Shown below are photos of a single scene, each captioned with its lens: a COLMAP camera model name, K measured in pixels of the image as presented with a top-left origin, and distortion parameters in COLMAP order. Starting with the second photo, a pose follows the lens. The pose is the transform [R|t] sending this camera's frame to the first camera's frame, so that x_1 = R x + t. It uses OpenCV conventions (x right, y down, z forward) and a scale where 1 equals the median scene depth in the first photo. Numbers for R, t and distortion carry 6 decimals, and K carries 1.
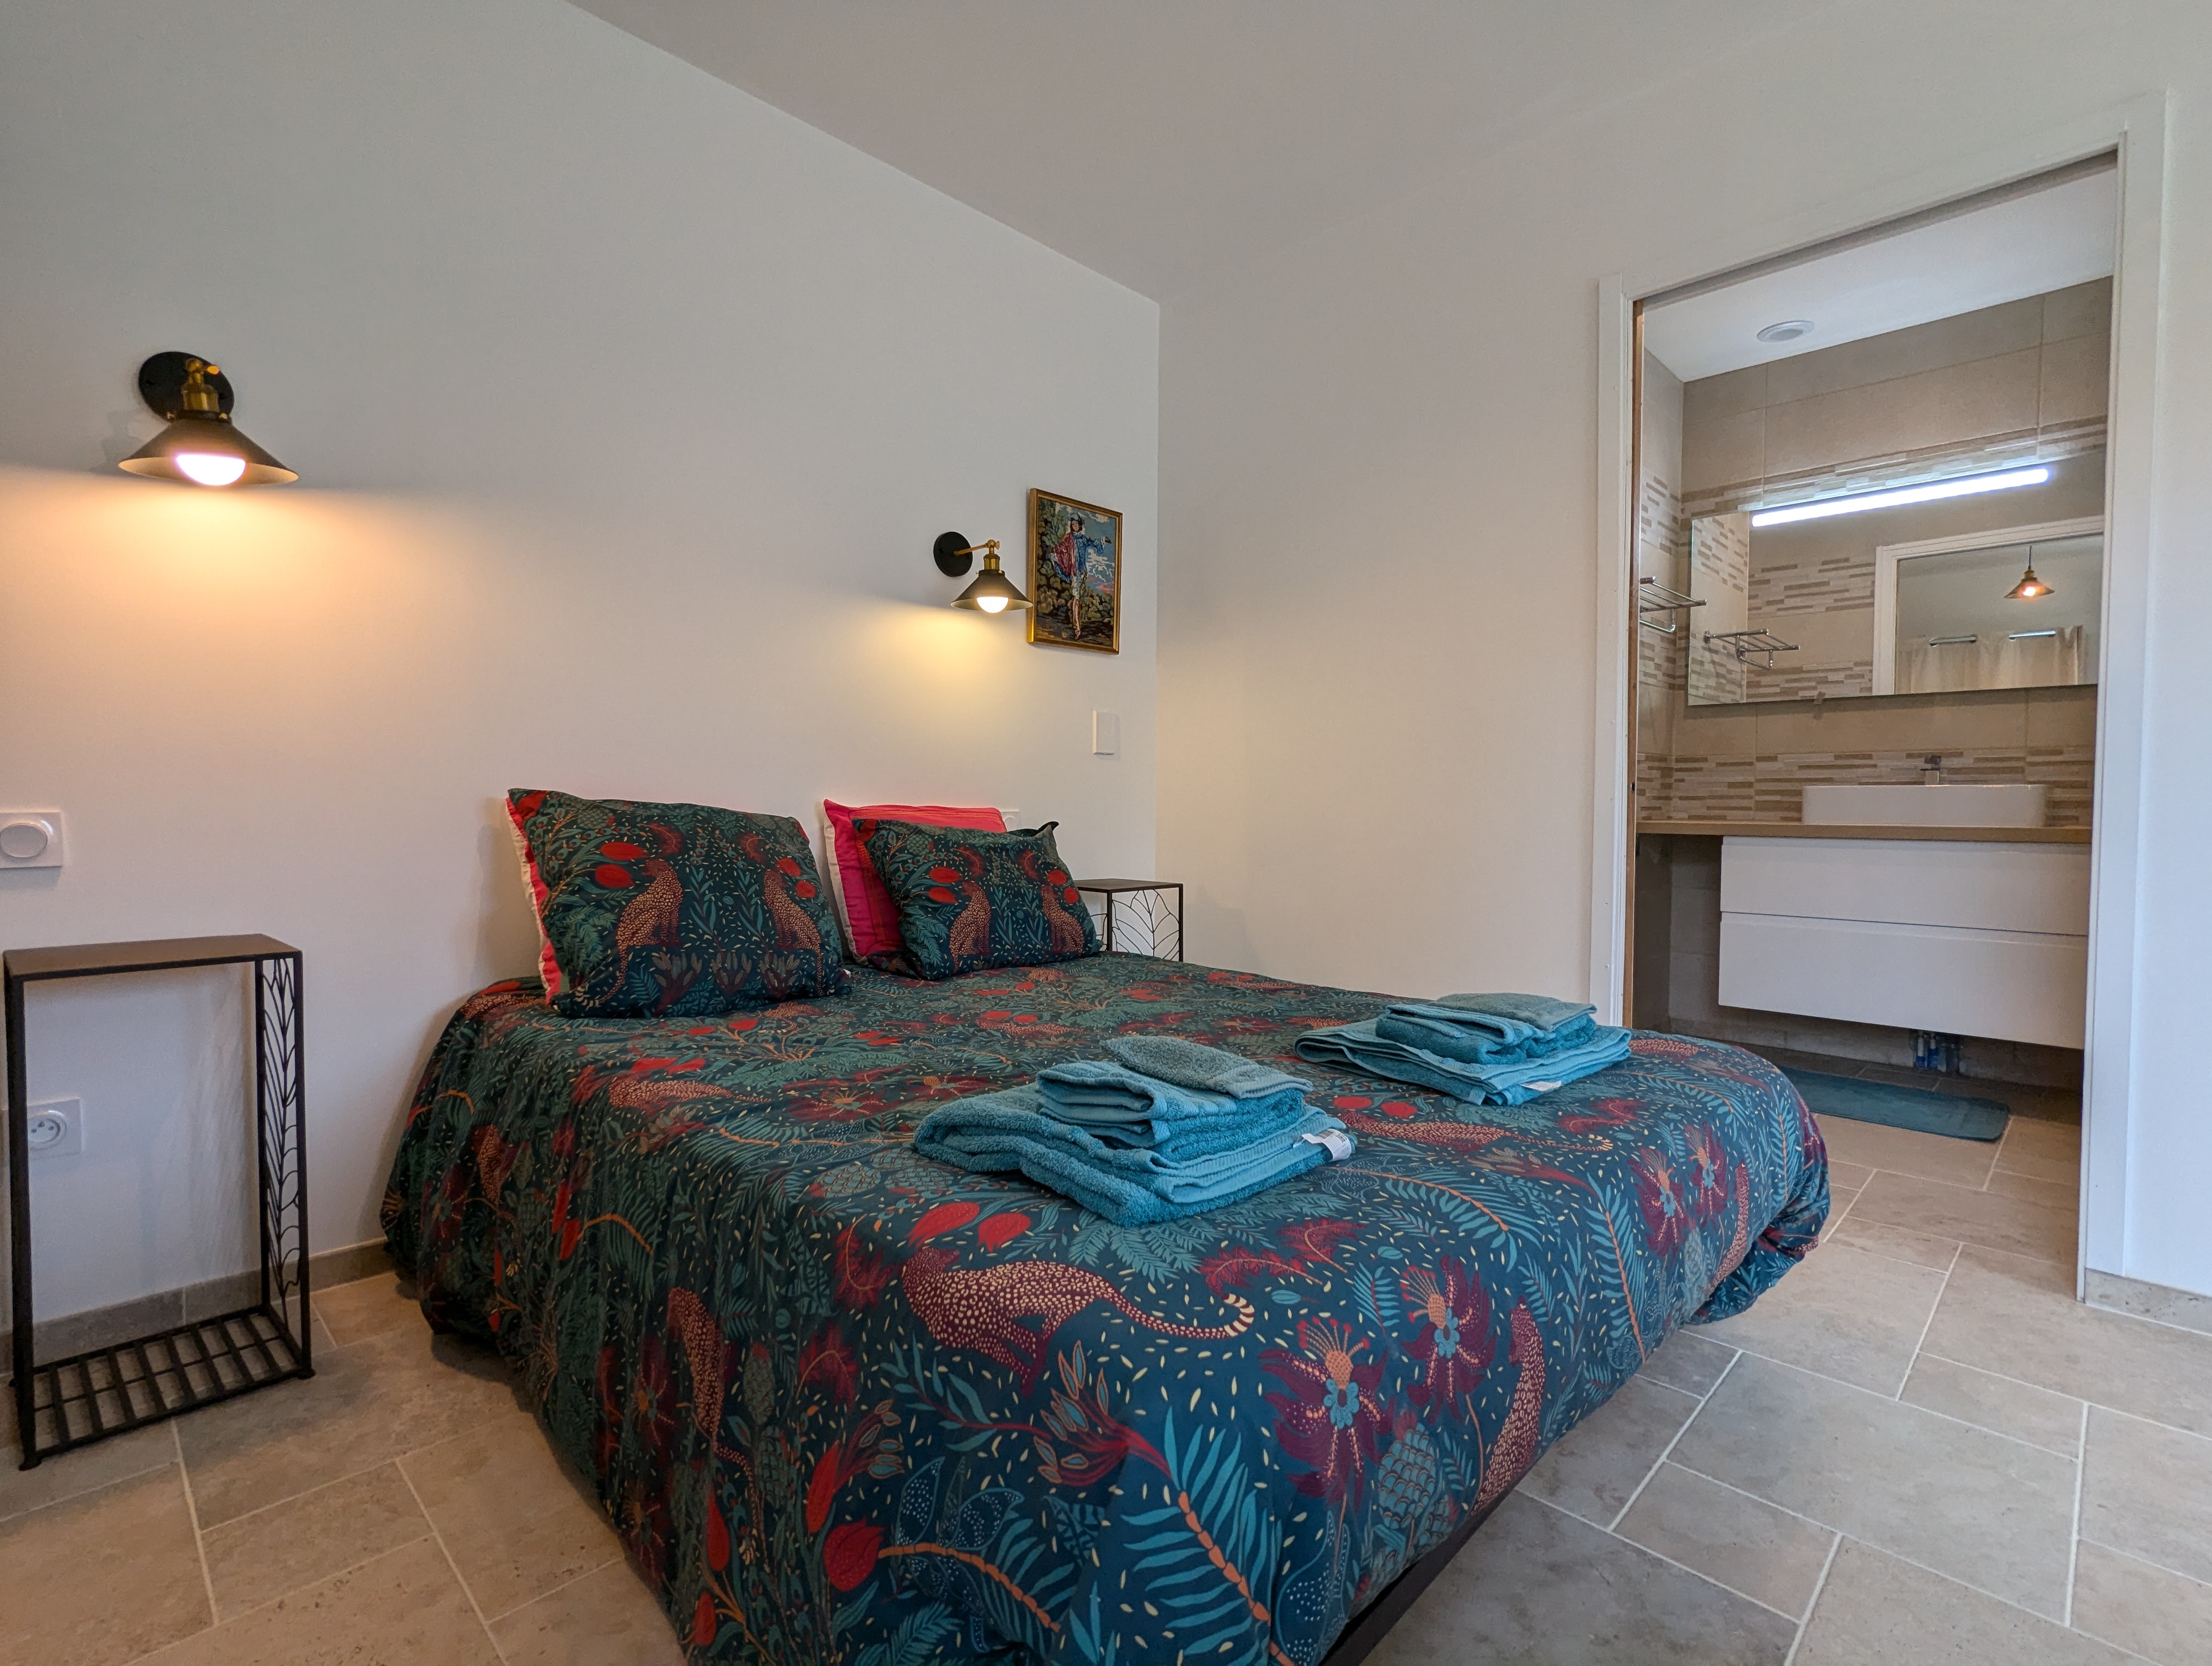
lens RADIAL K [[1049.7, 0, 1107.5], [0, 1049.7, 840.3], [0, 0, 1]] dist [0.000670, -0.000707]
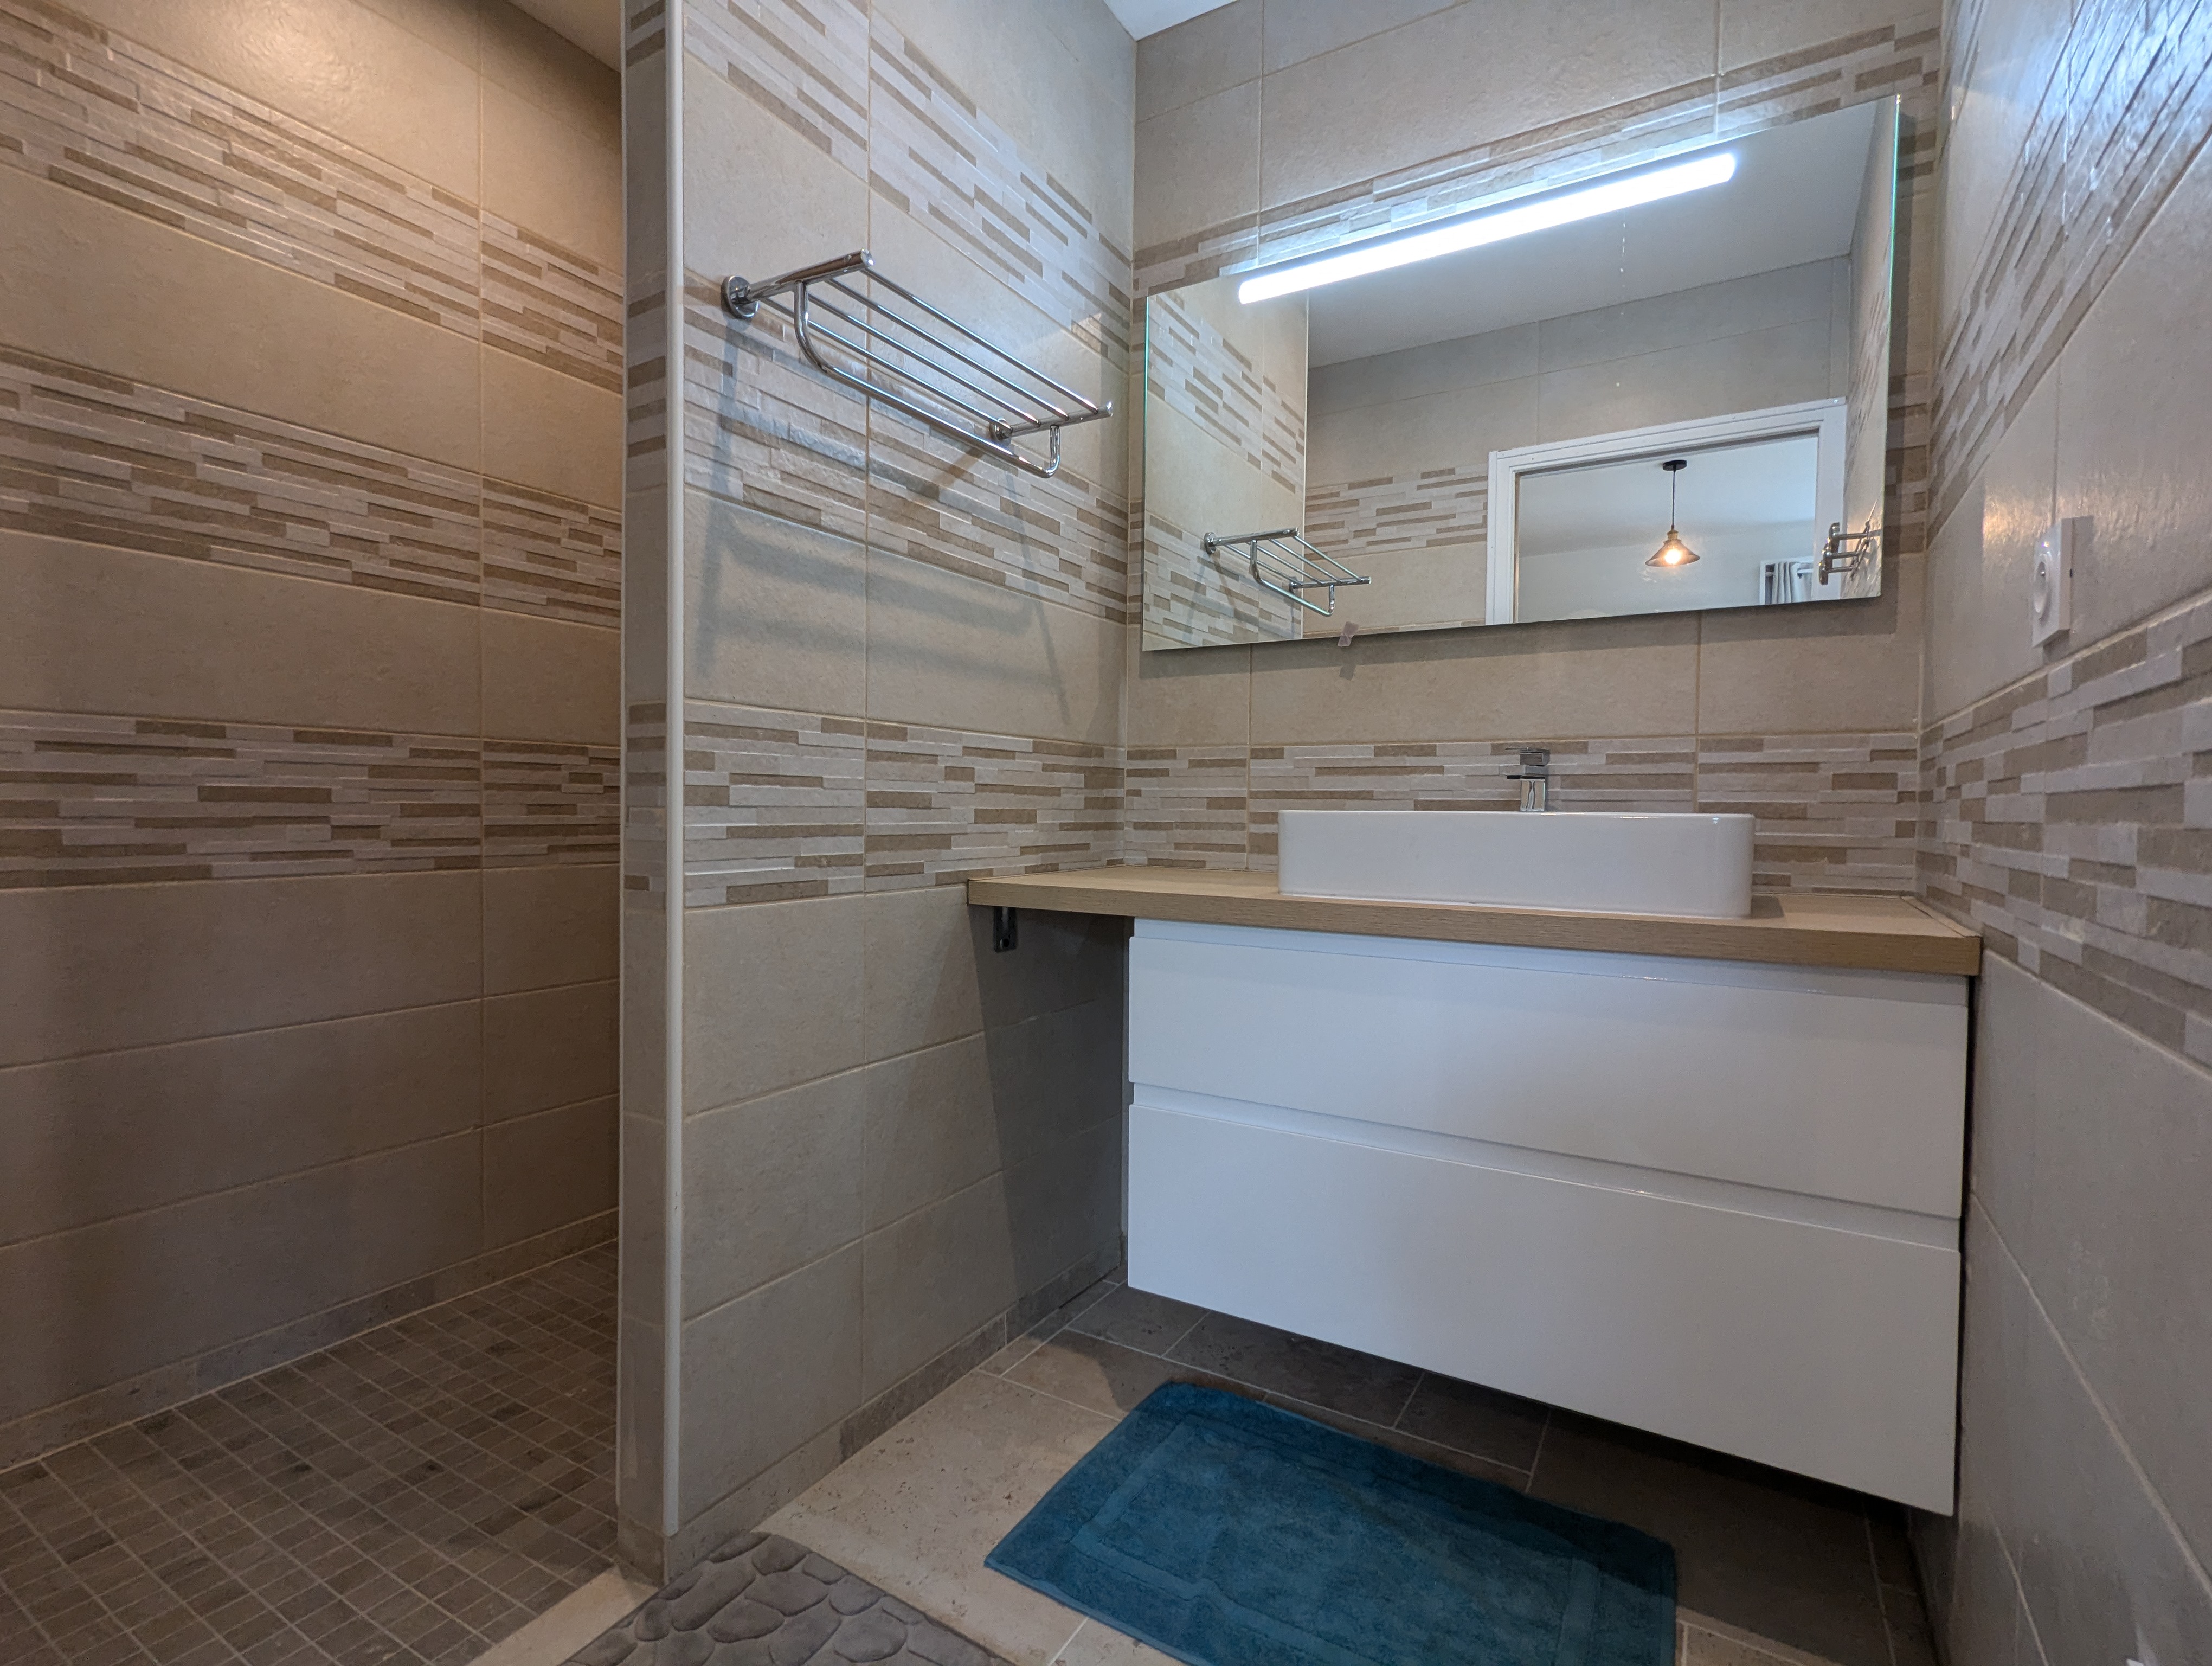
lens RADIAL K [[1049.7, 0, 1107.5], [0, 1049.7, 840.3], [0, 0, 1]] dist [0.000670, -0.000707]
pose [[0.971727, -0.004013, 0.236075, 0.419281], [0.003947, 0.999992, 0.000752, -0.034495], [-0.236076, 0.000201, 0.971735, 0.501975]]
